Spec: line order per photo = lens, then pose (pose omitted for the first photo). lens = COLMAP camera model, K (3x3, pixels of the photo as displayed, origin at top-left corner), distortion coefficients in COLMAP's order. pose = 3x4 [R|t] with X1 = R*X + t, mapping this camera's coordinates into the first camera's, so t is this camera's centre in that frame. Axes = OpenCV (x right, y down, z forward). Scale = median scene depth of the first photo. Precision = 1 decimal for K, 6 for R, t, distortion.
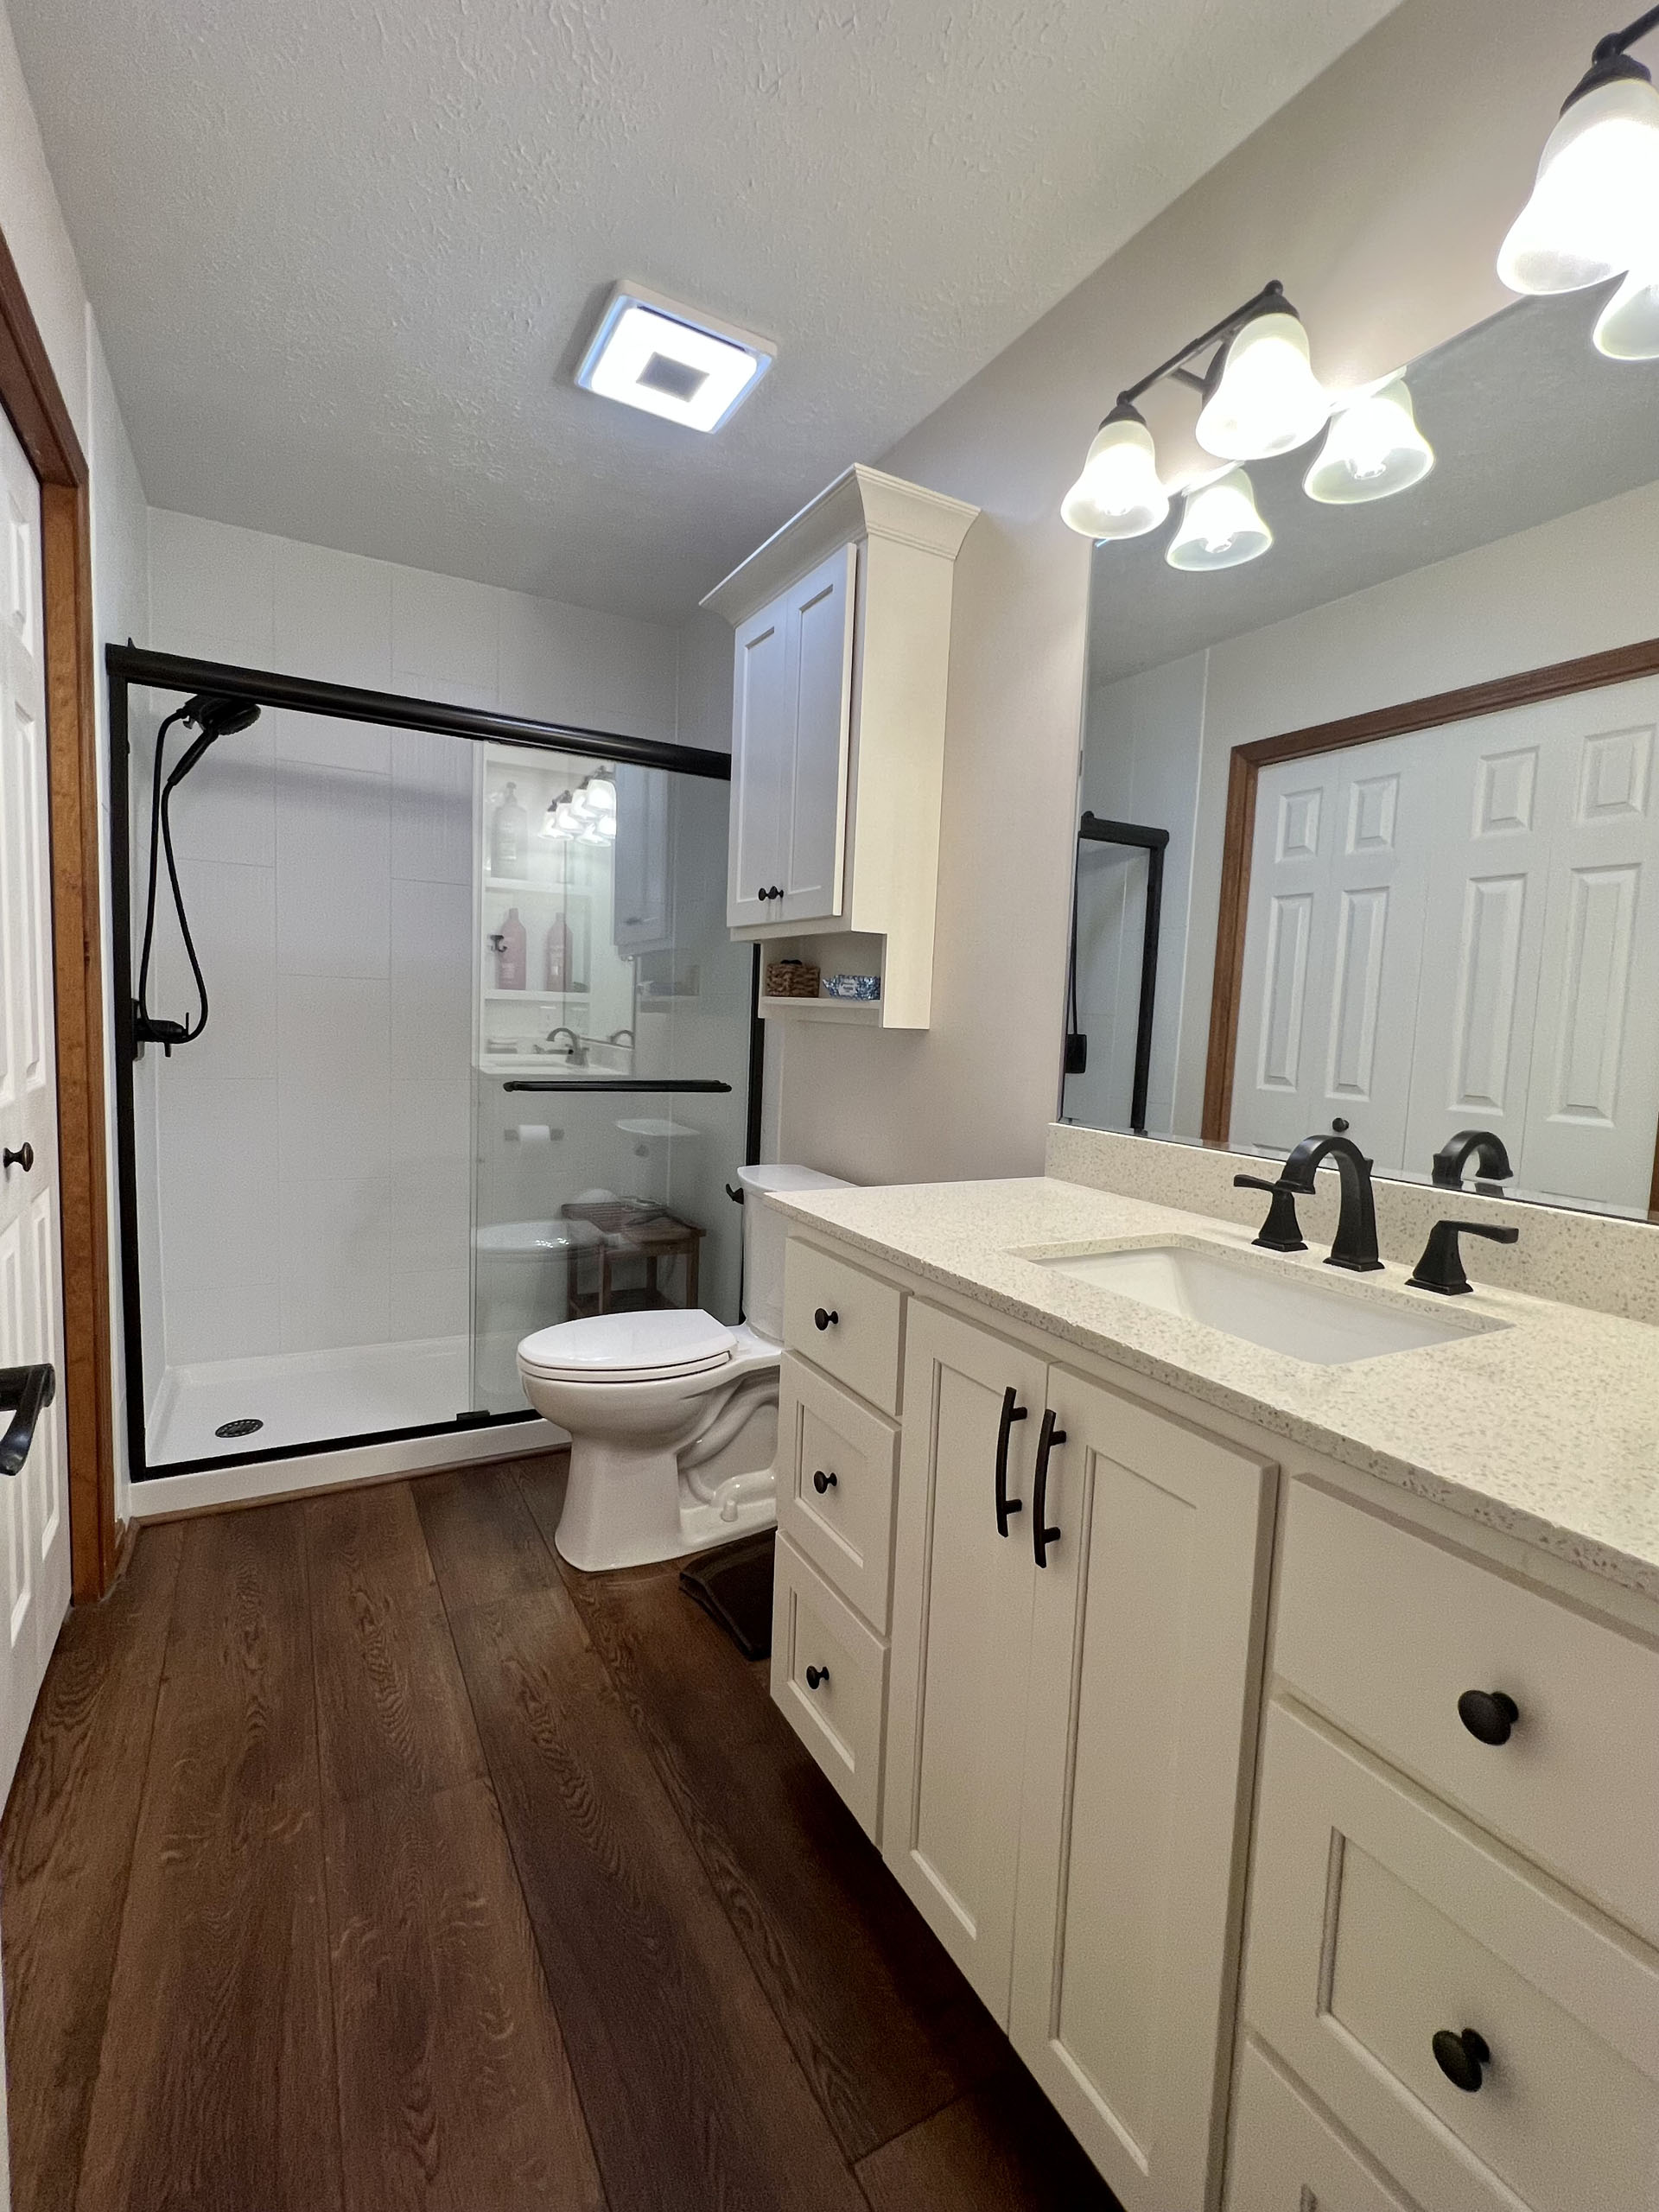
lens RADIAL K [[1001.1, 0, 833.2], [0, 1001.1, 1102.8], [0, 0, 1]] dist [-0.003490, 0.001476]
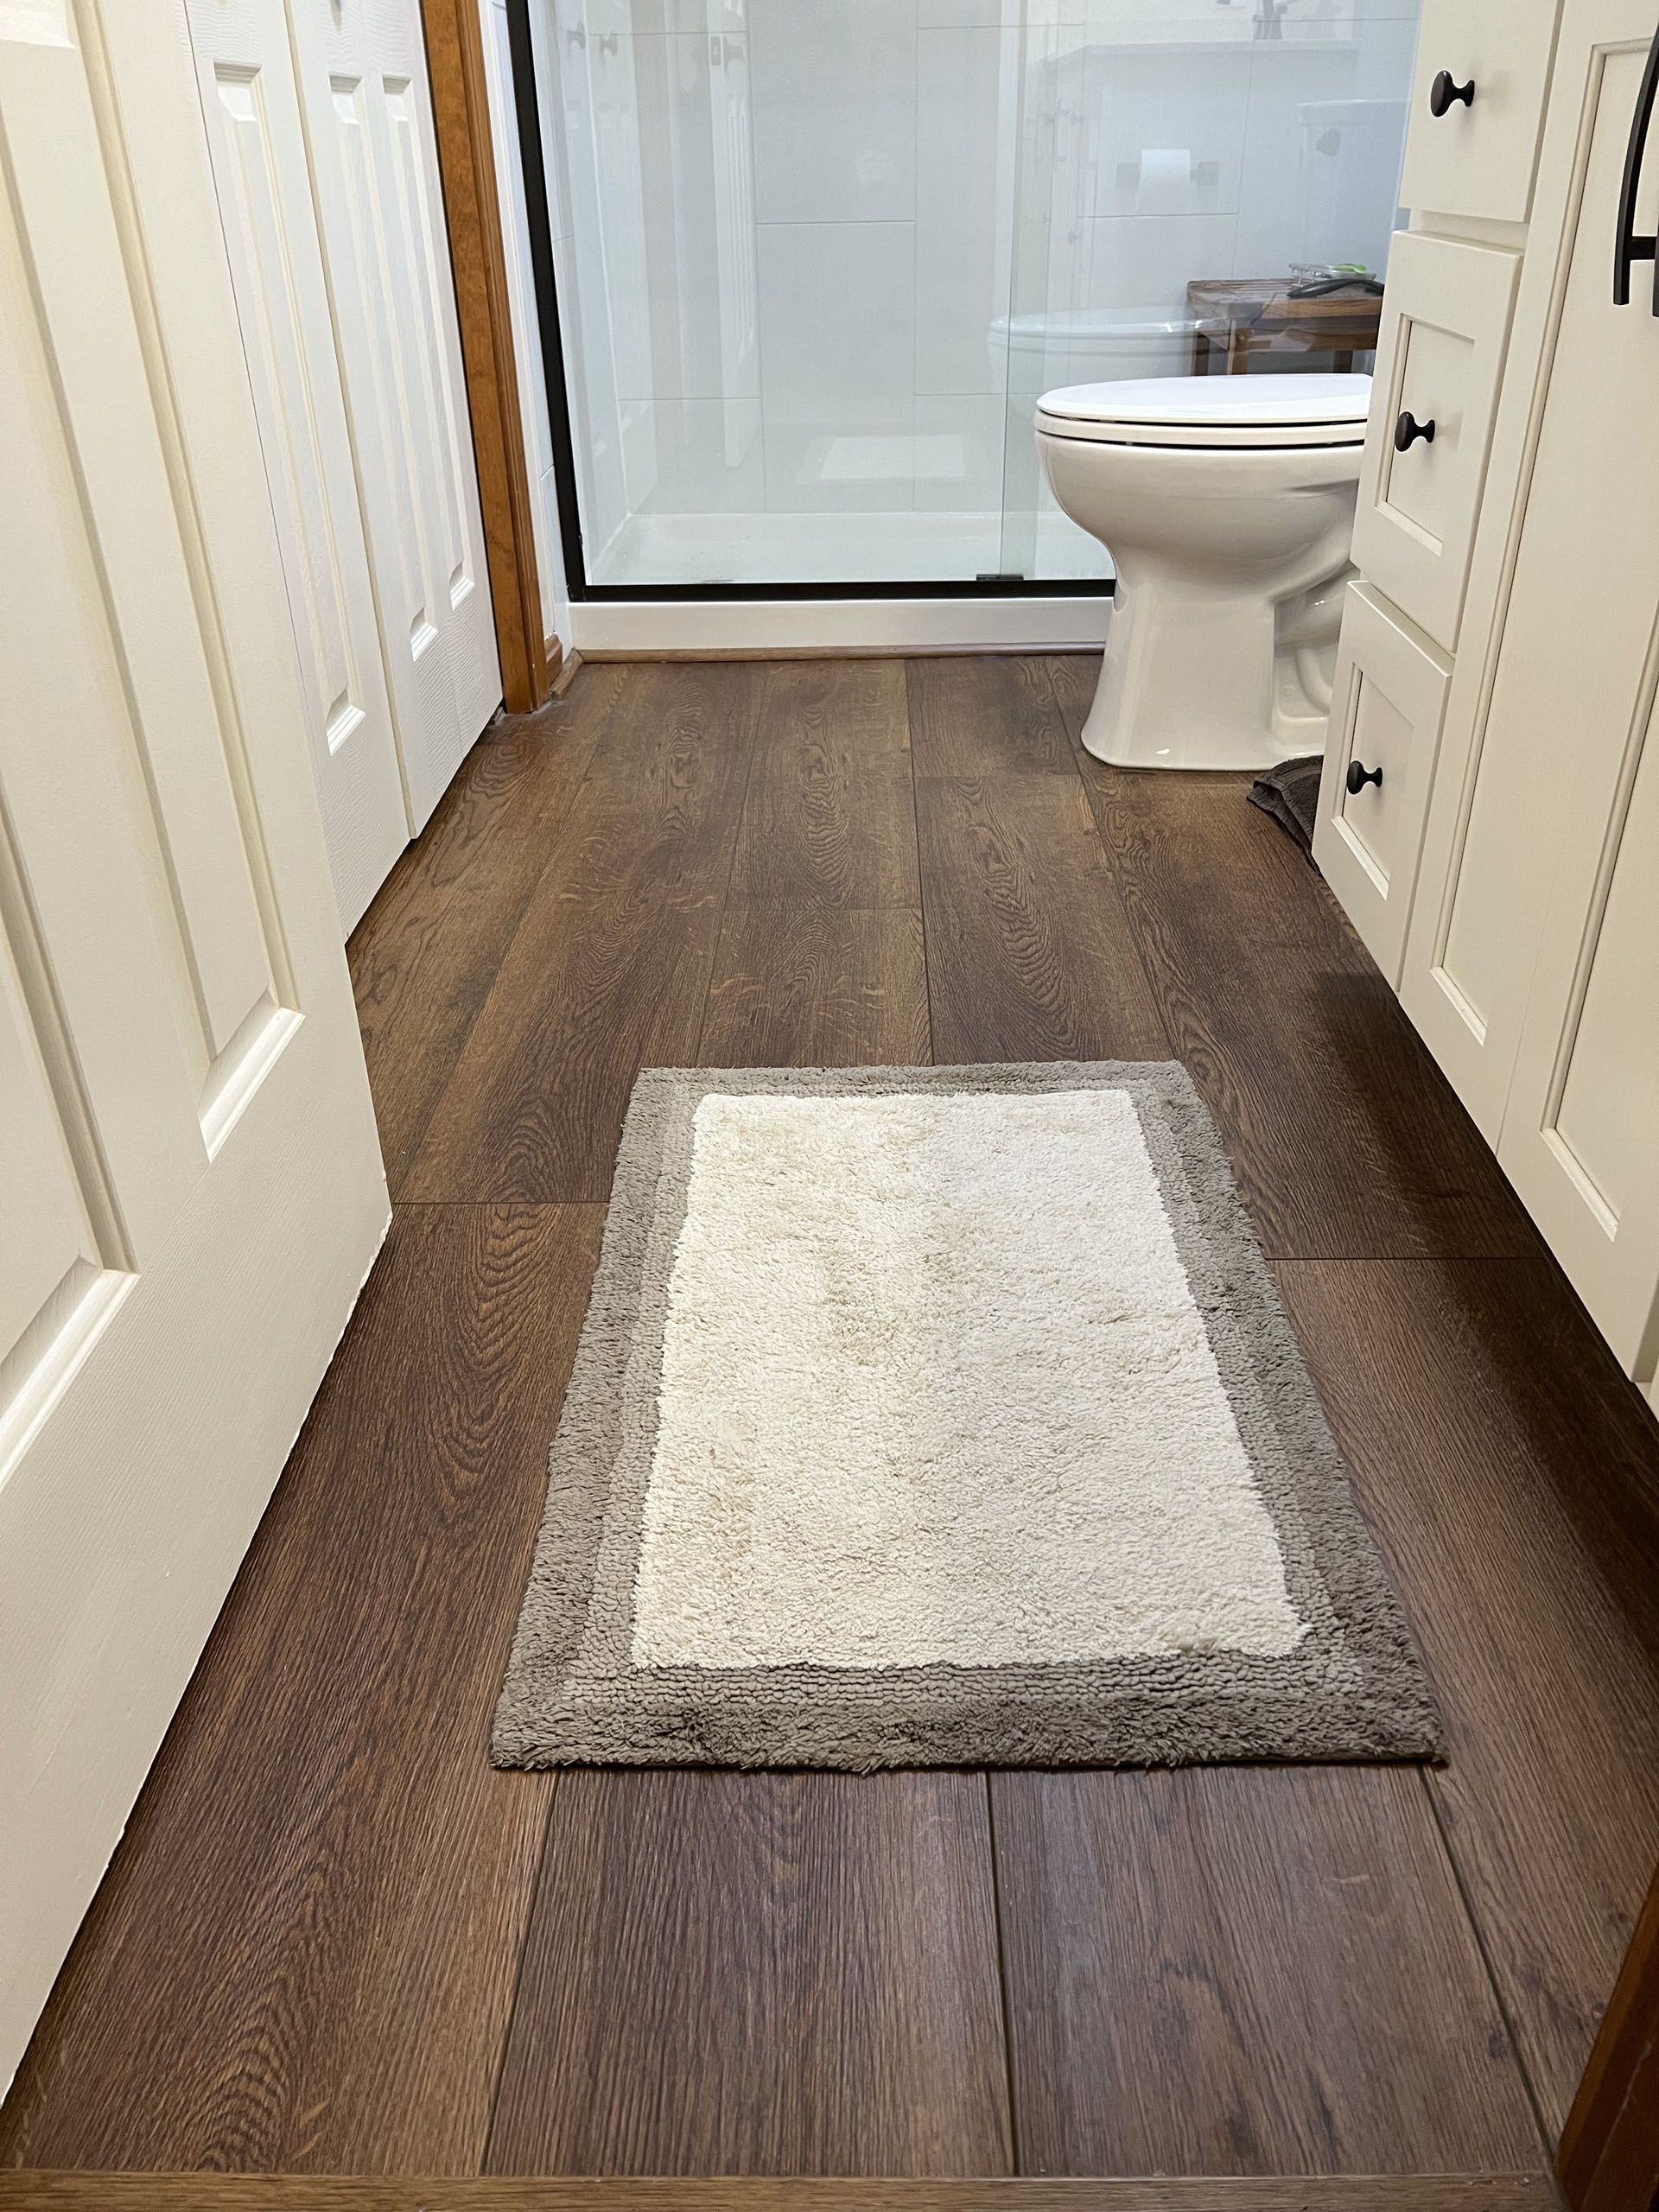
lens RADIAL K [[1667.1, 0, 812.4], [0, 1667.1, 1112.2], [0, 0, 1]] dist [0.049951, -0.063846]
pose [[0.858222, 0.202735, -0.471543, 0.170216], [0.012736, 0.909996, 0.414422, 0.241246], [0.513120, -0.361672, 0.778397, -0.058072]]
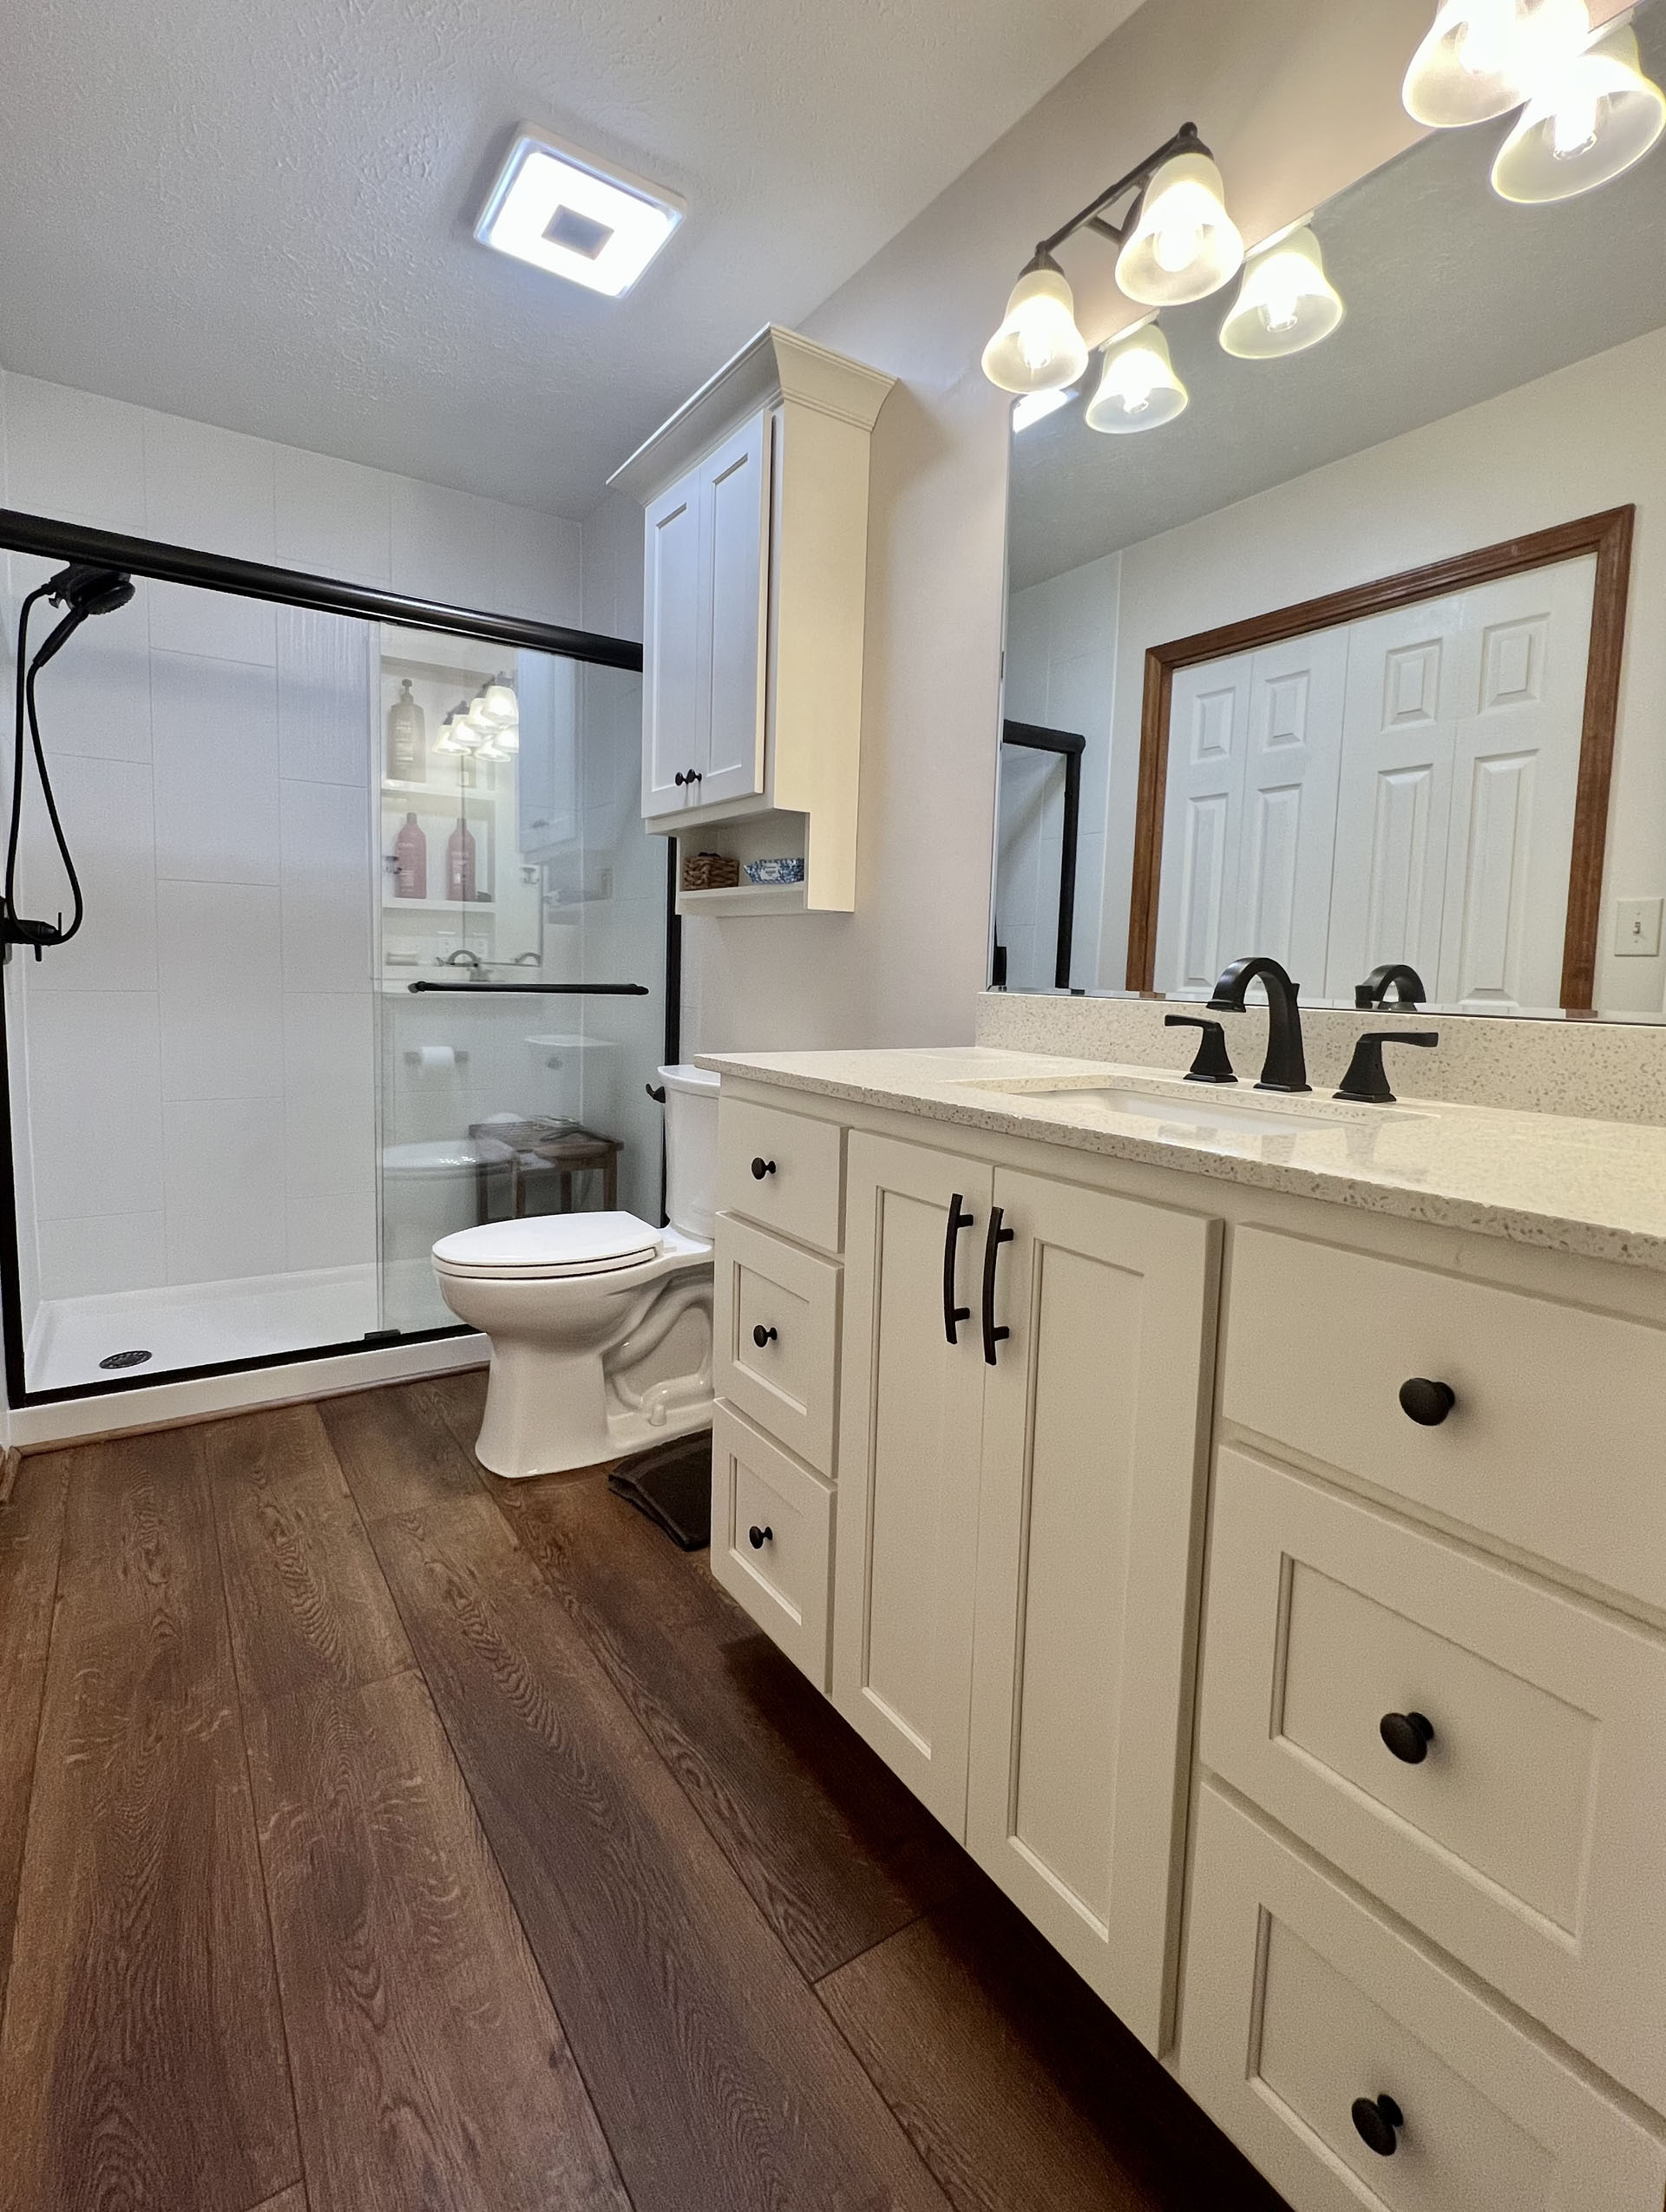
lens RADIAL K [[1036.6, 0, 813.9], [0, 1036.6, 1059.4], [0, 0, 1]] dist [-0.005616, 0.002863]
pose [[0.997471, -0.019362, 0.068385, -0.018008], [0.019177, 0.999810, 0.003361, 0.076872], [-0.068437, -0.002041, 0.997653, -0.013242]]
